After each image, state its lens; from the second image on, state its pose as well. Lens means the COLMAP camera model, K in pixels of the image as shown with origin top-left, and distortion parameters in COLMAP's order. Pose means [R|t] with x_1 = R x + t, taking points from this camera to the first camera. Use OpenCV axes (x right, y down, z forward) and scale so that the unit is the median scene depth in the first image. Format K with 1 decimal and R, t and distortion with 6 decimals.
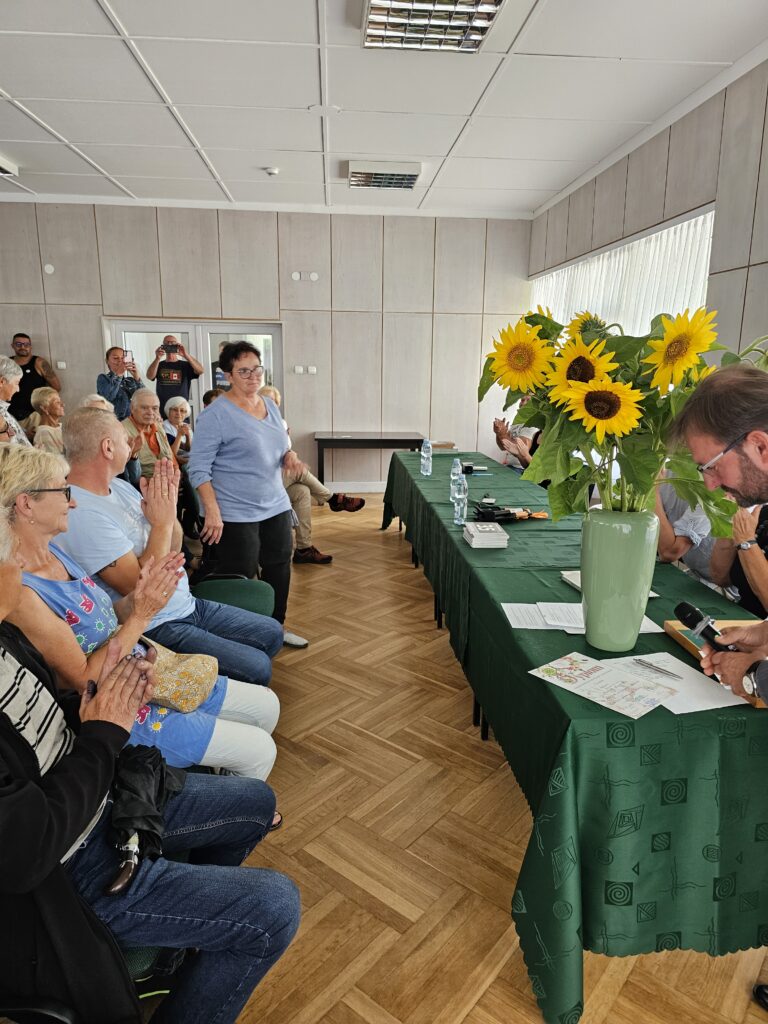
lens RADIAL K [[684.1, 0, 384.0], [0, 684.1, 512.0], [0, 0, 1]] dist [0.056238, -0.056624]
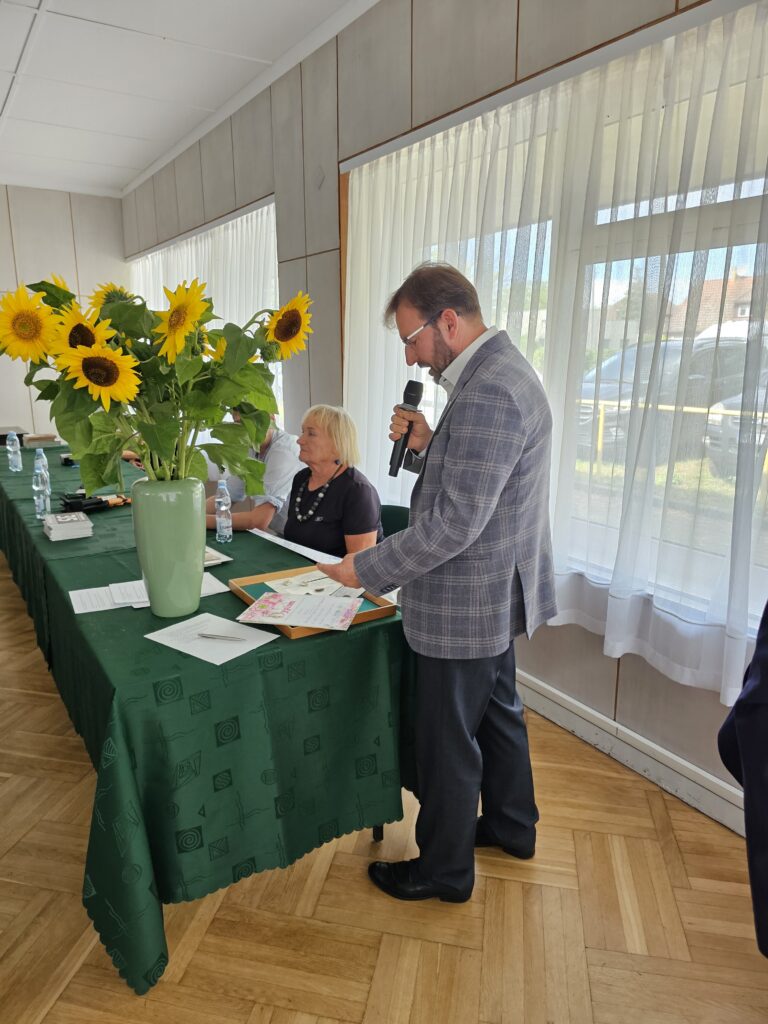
lens RADIAL K [[688.8, 0, 381.3], [0, 688.8, 524.6], [0, 0, 1]] dist [0.042051, -0.038163]
pose [[0.884121, -0.120546, 0.451441, 0.157371], [0.108429, 0.992705, 0.052725, 0.044864], [-0.454504, 0.002334, 0.890742, -0.064768]]
